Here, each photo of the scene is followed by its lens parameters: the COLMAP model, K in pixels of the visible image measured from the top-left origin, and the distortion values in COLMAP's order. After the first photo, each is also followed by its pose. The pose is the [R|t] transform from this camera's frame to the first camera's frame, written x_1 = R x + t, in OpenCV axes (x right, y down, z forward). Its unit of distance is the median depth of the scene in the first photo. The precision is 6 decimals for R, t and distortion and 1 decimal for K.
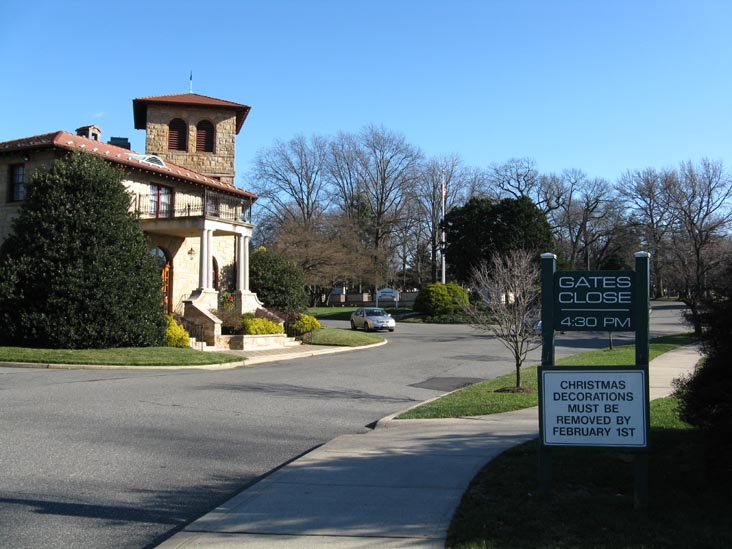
lens RADIAL K [[727.7, 0, 366.0], [0, 727.7, 274.5], [0, 0, 1]] dist [-0.211619, 0.226008]
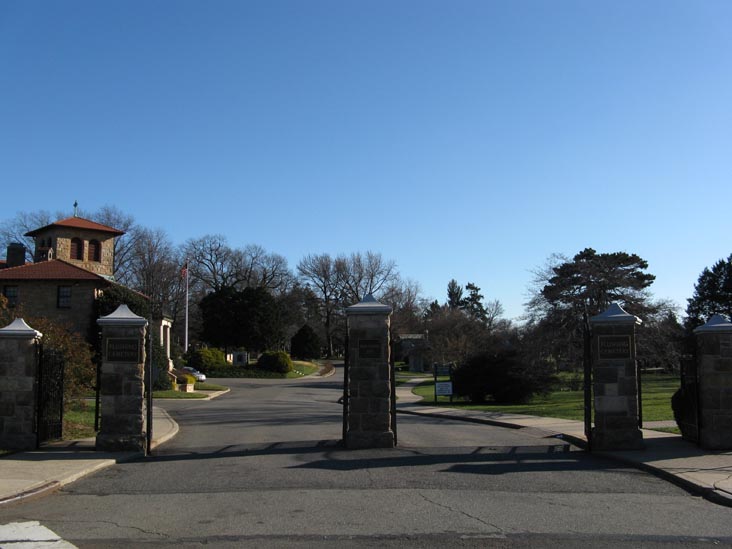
lens RADIAL K [[727.7, 0, 366.0], [0, 727.7, 274.5], [0, 0, 1]] dist [-0.211619, 0.226008]
pose [[0.884749, 0.047269, 0.463665, -0.156521], [-0.011469, 0.996751, -0.079730, -0.013689], [-0.465927, 0.065223, 0.882416, -0.207788]]
